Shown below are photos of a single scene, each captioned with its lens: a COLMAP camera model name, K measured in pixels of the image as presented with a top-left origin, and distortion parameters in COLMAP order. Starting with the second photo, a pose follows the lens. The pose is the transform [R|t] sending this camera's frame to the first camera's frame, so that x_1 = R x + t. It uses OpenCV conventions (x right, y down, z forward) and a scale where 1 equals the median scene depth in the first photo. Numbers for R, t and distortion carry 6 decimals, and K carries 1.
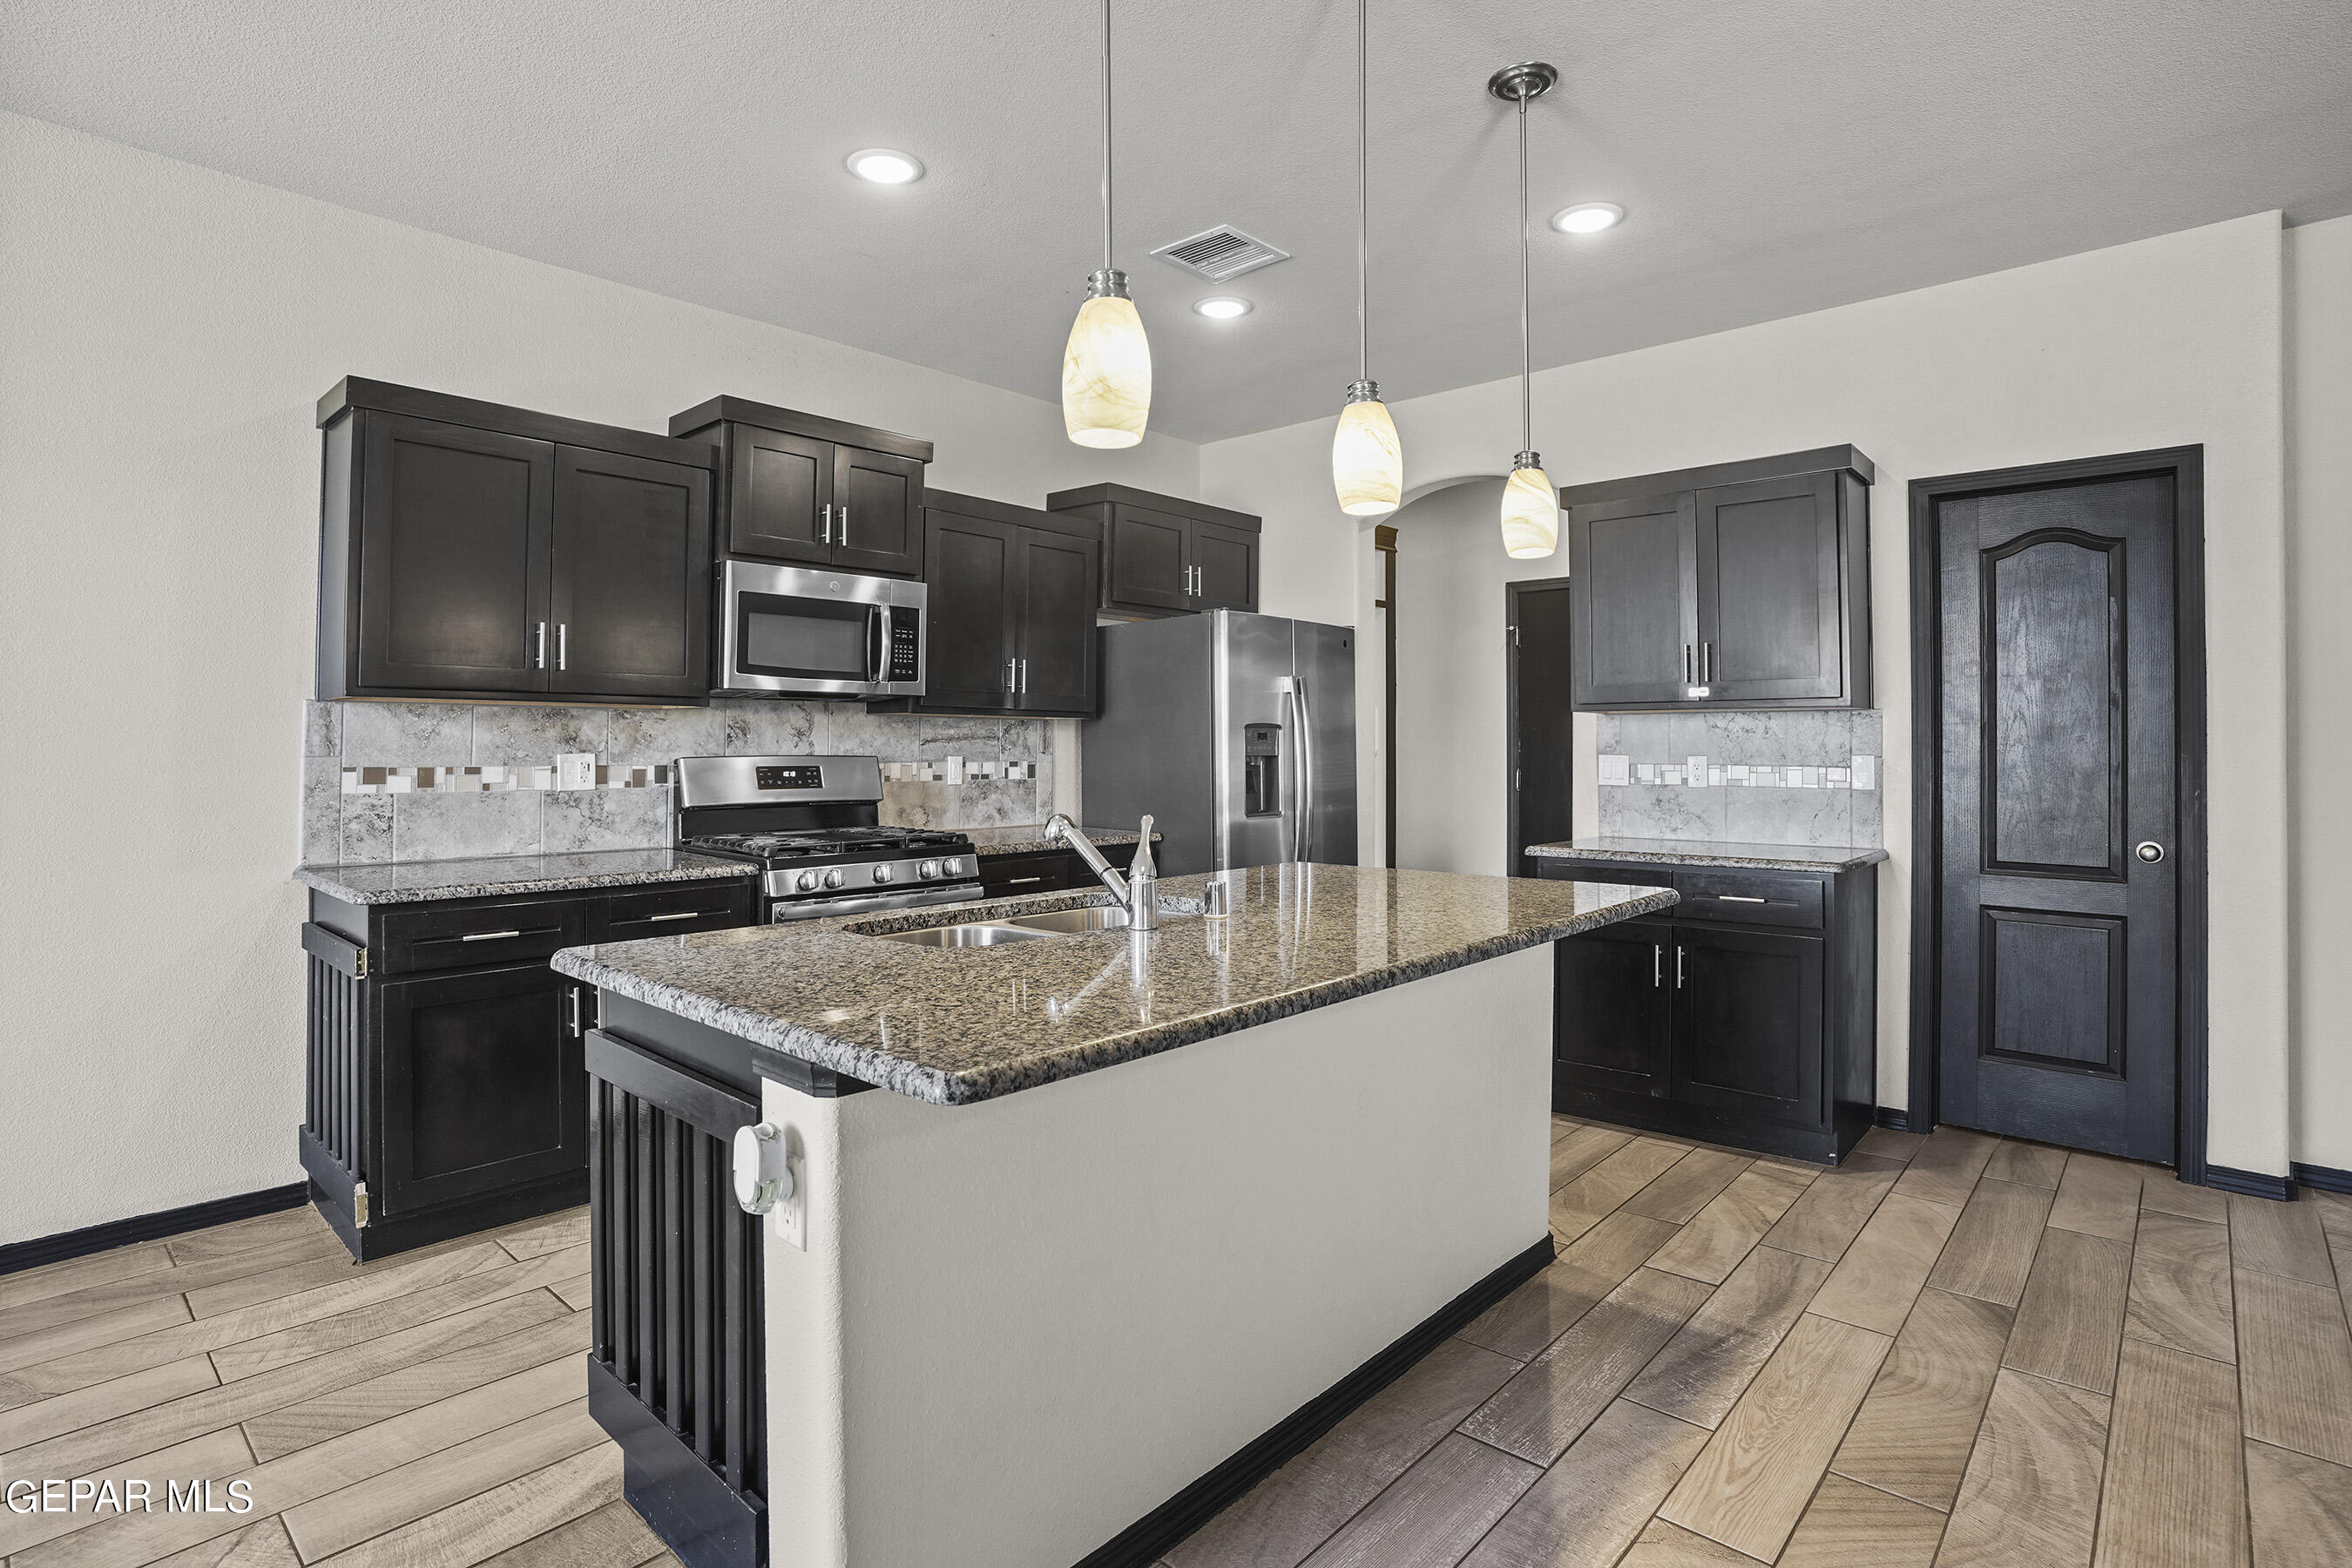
lens RADIAL K [[1179.6, 0, 1157.6], [0, 1179.6, 735.9], [0, 0, 1]] dist [-0.067194, 0.025300]
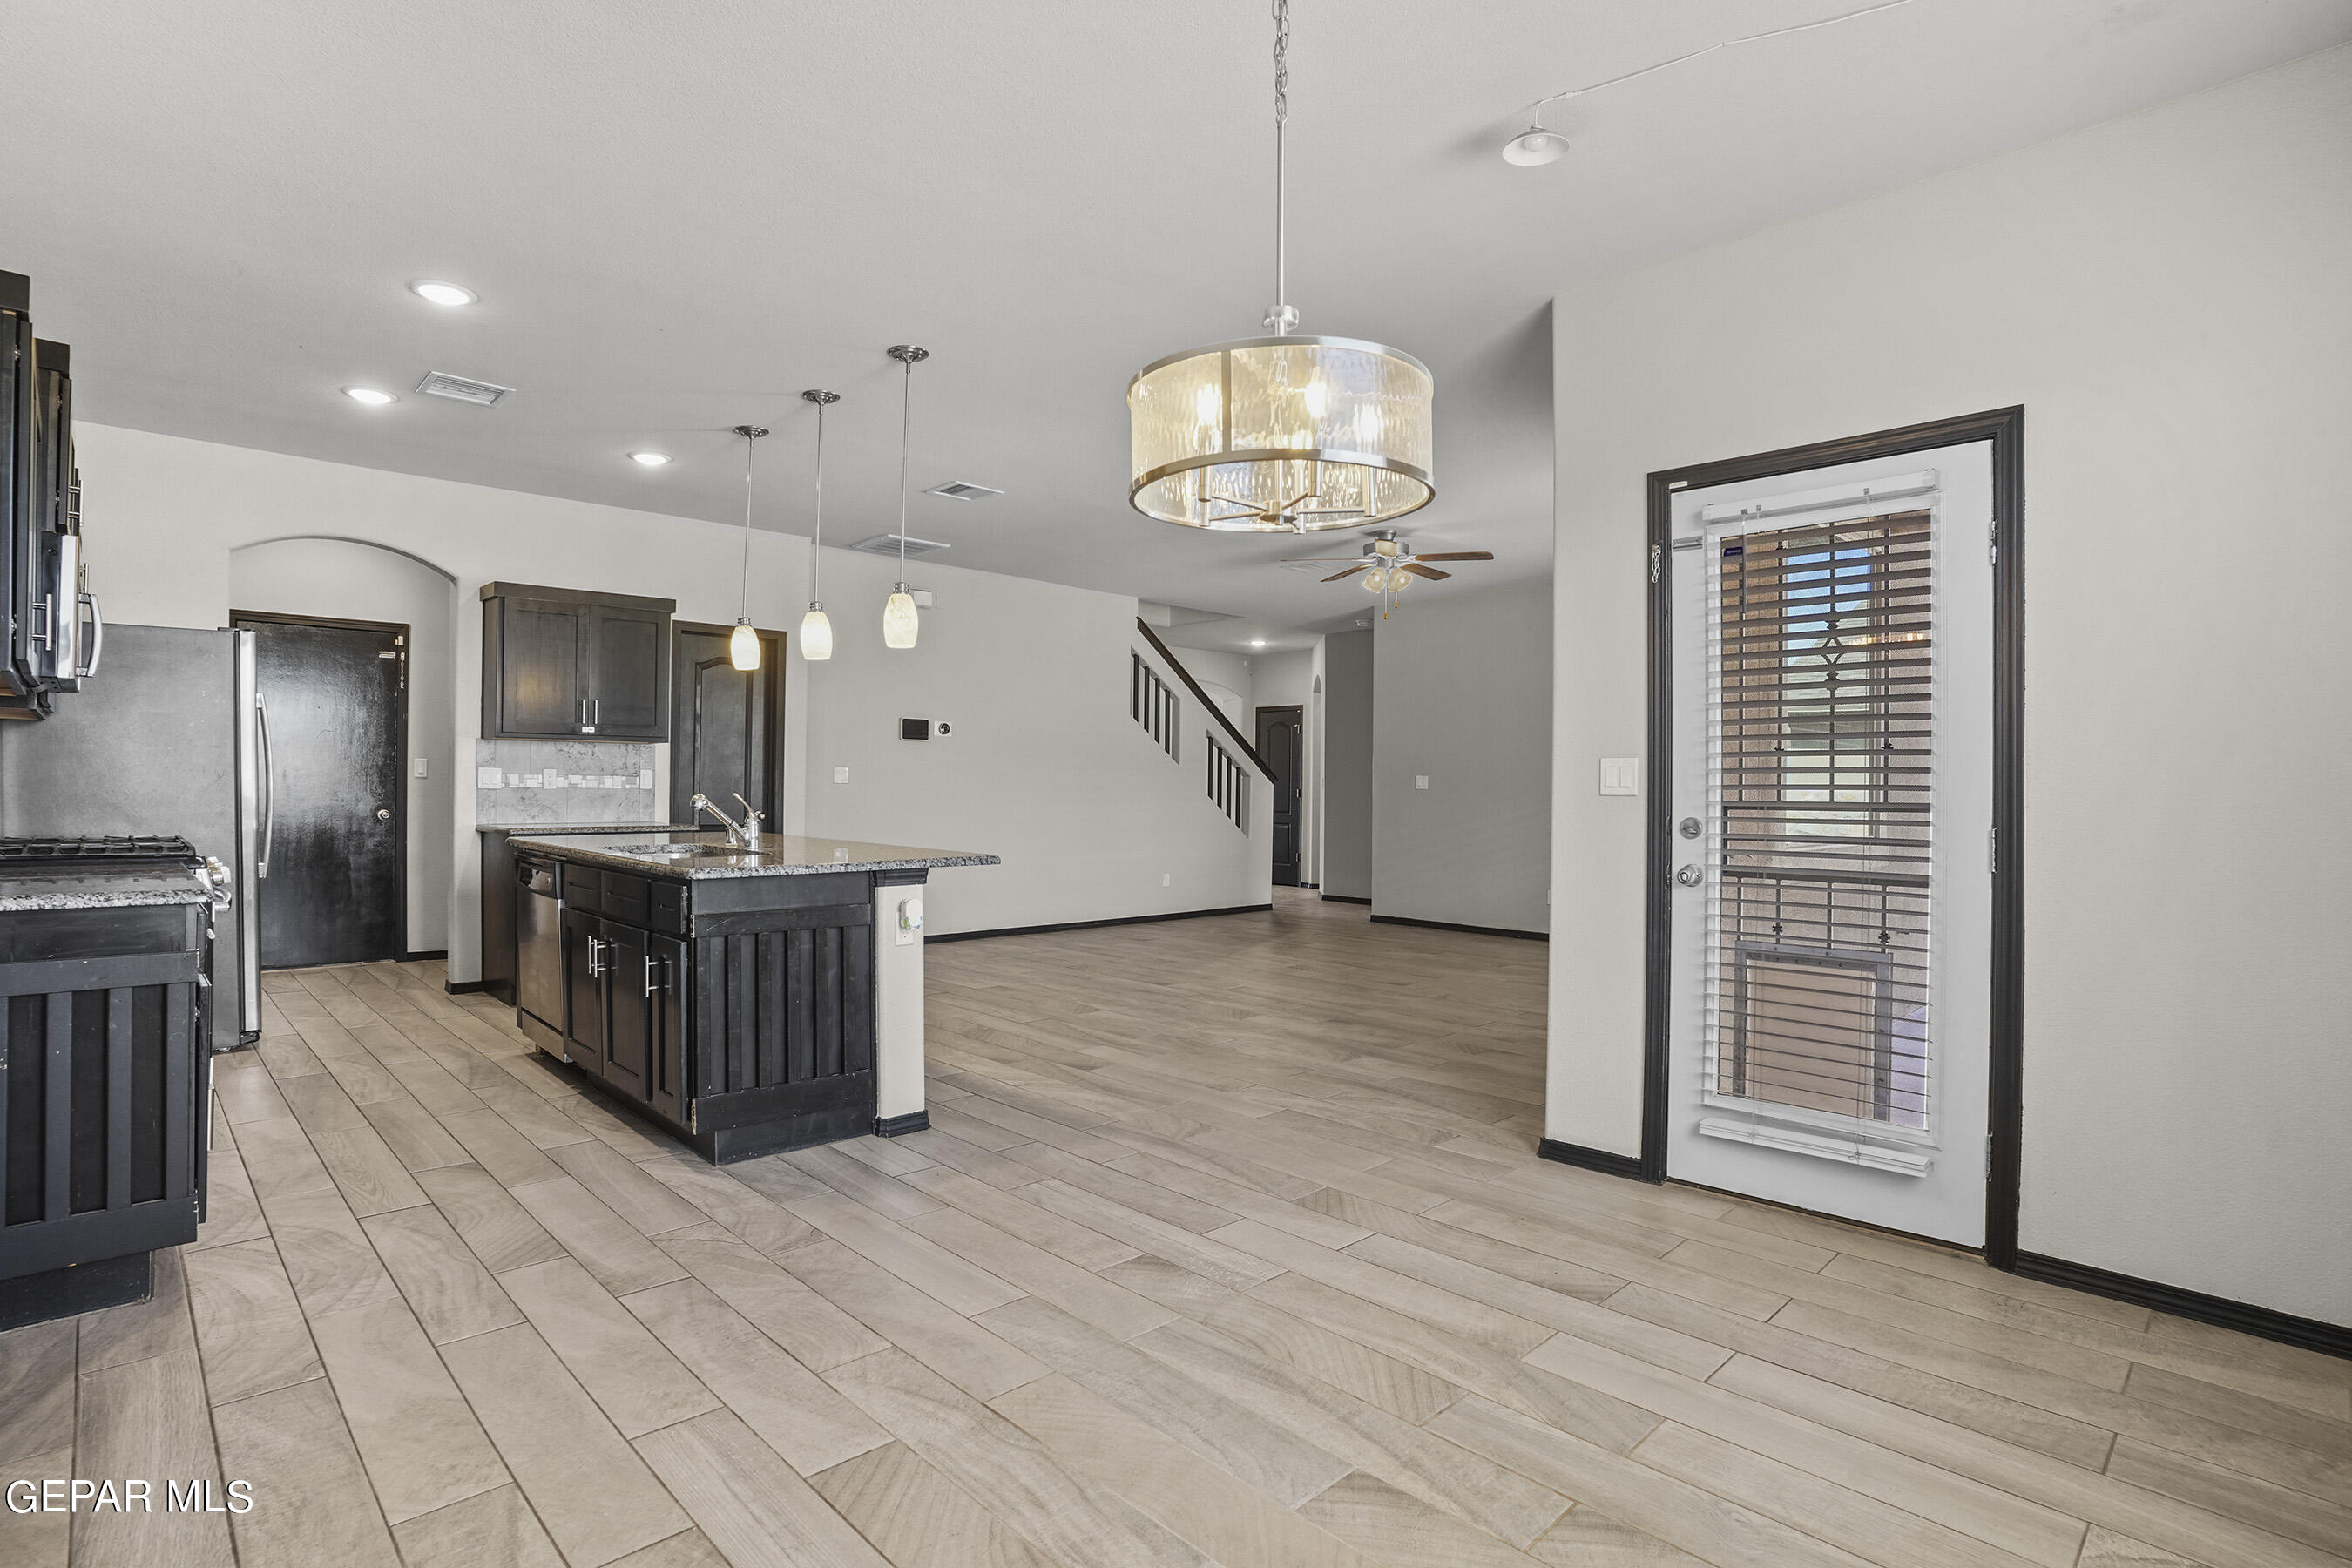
lens RADIAL K [[1159.4, 0, 1160.1], [0, 1159.4, 781.2], [0, 0, 1]] dist [-0.075885, 0.032490]
pose [[0.058440, 0.002782, 0.998287, -1.242637], [-0.019928, 0.999800, -0.001620, 0.024048], [-0.998092, -0.019800, 0.058484, 0.111889]]
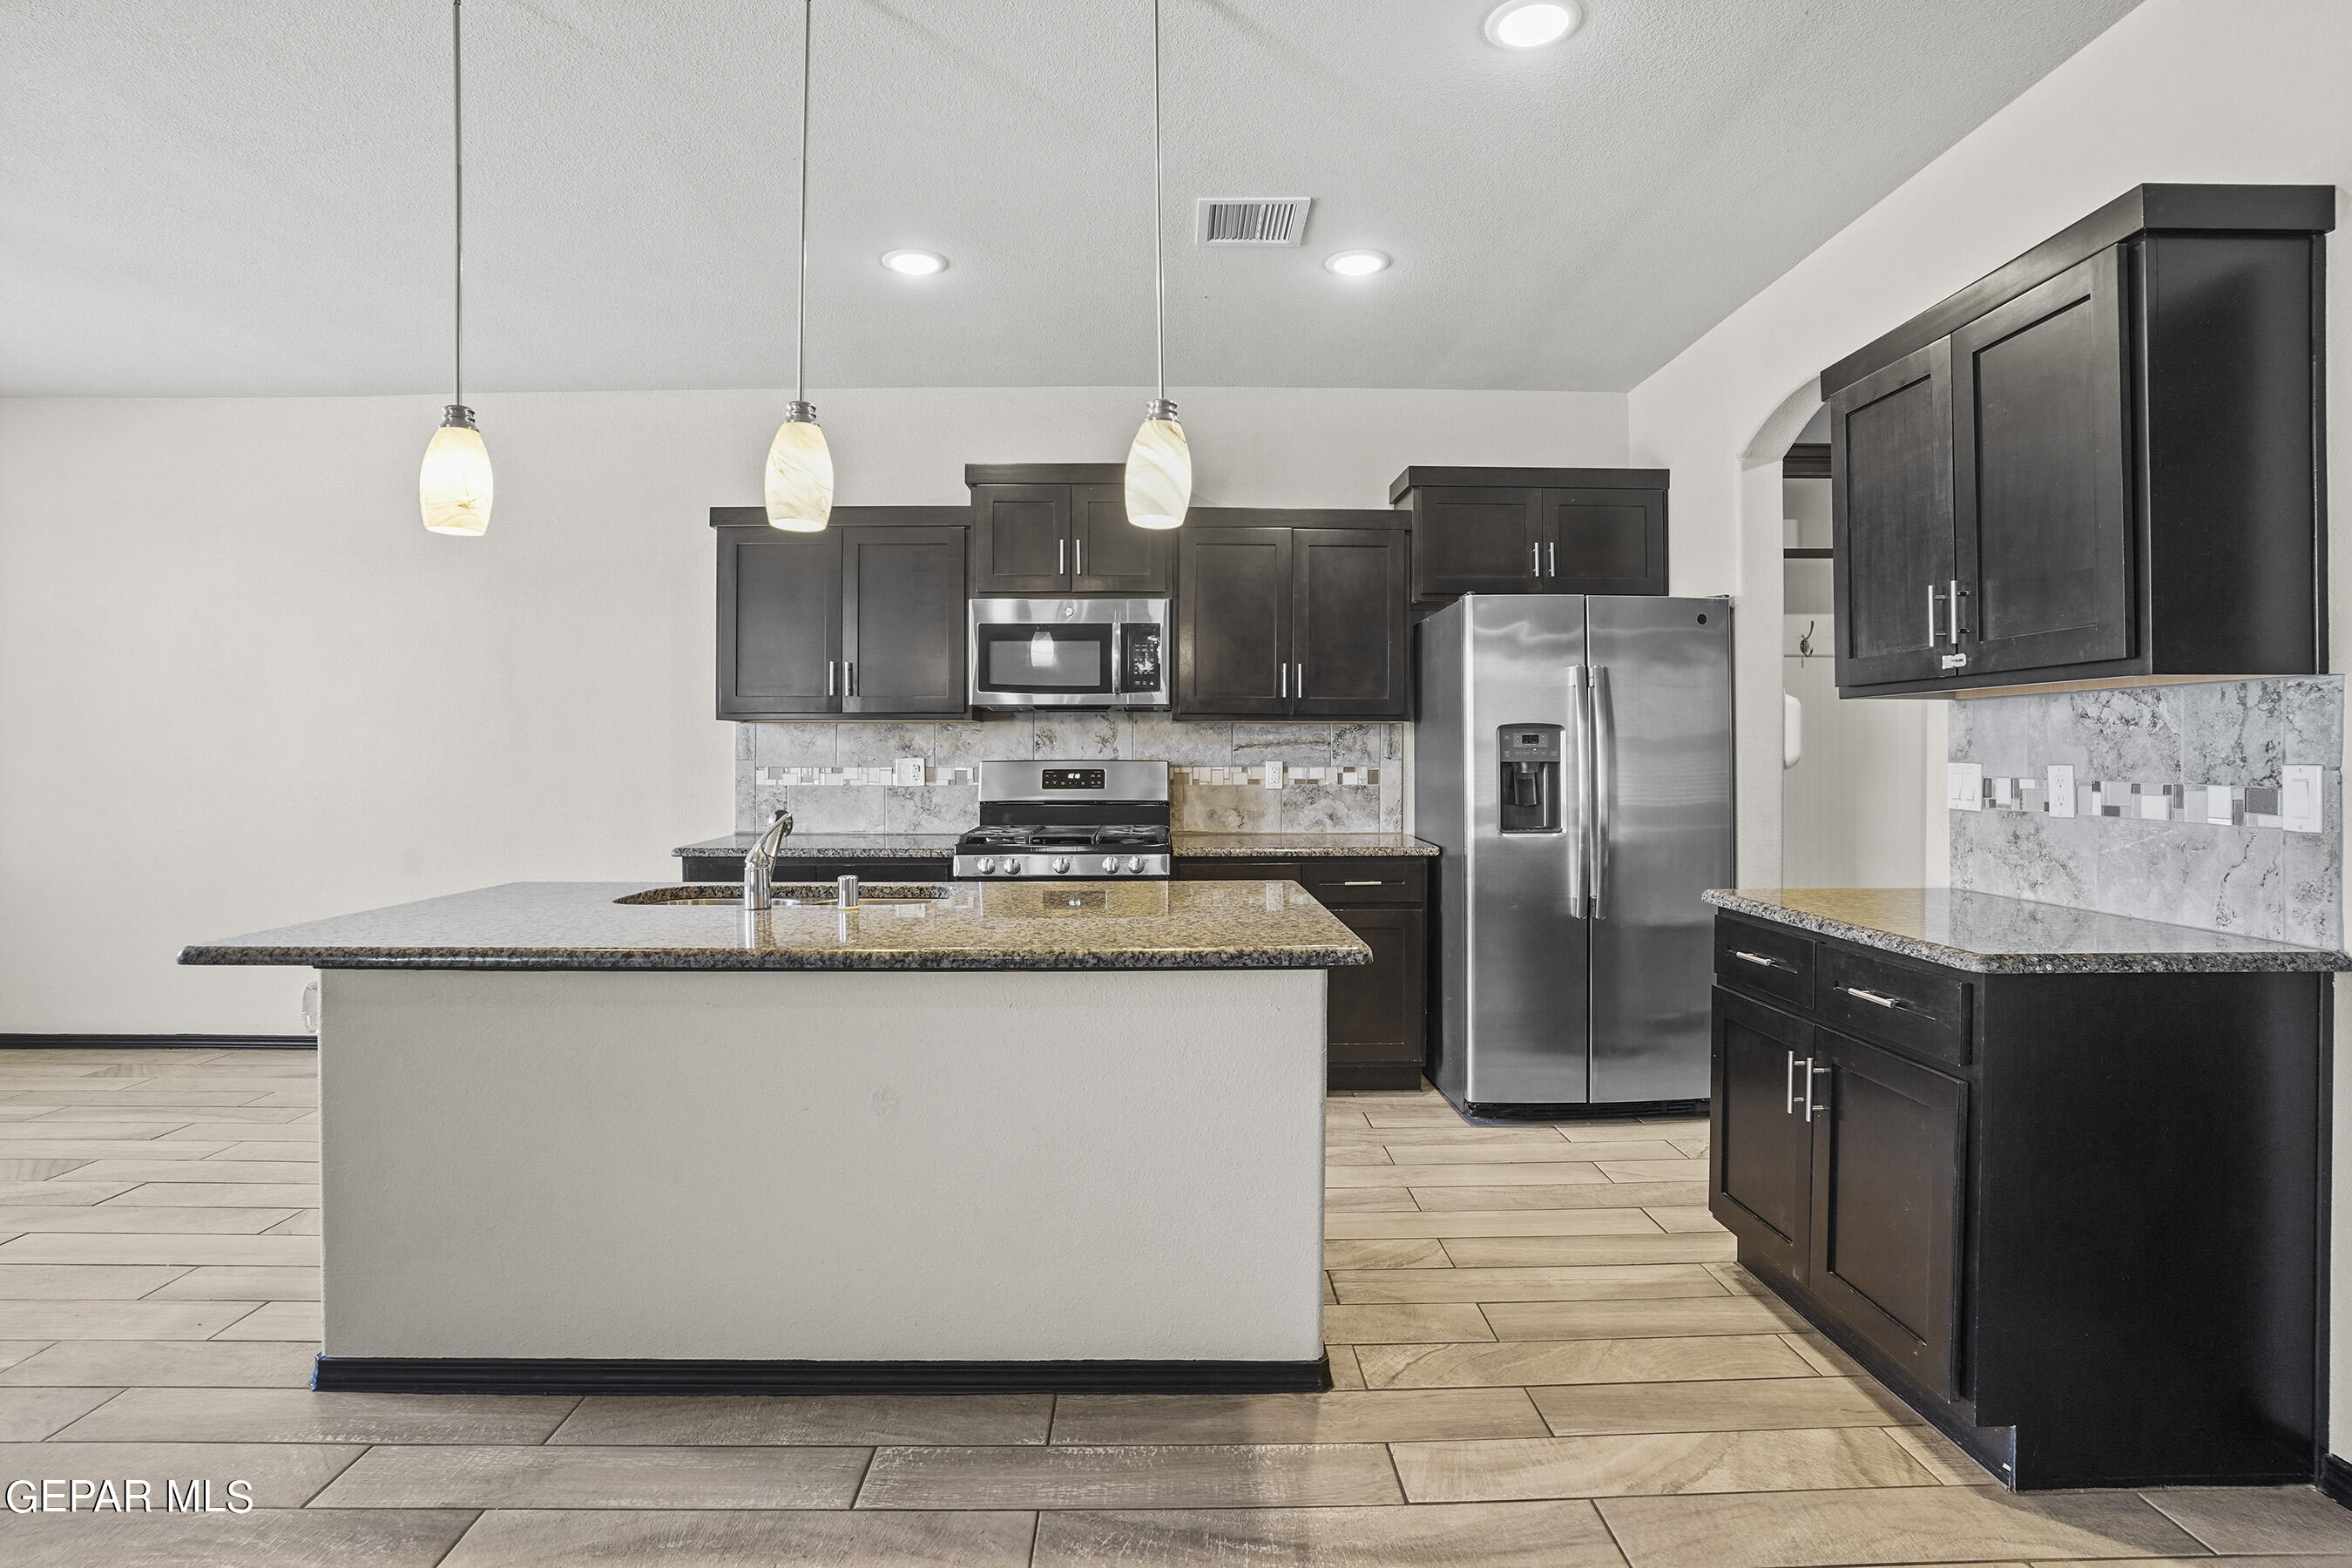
lens RADIAL K [[1181.0, 0, 1168.8], [0, 1181.0, 756.1], [0, 0, 1]] dist [-0.080814, 0.034832]
pose [[0.689996, 0.000499, -0.723813, 0.699666], [0.008710, 0.999922, 0.008993, 0.003910], [0.723761, -0.012510, 0.689938, 0.314536]]
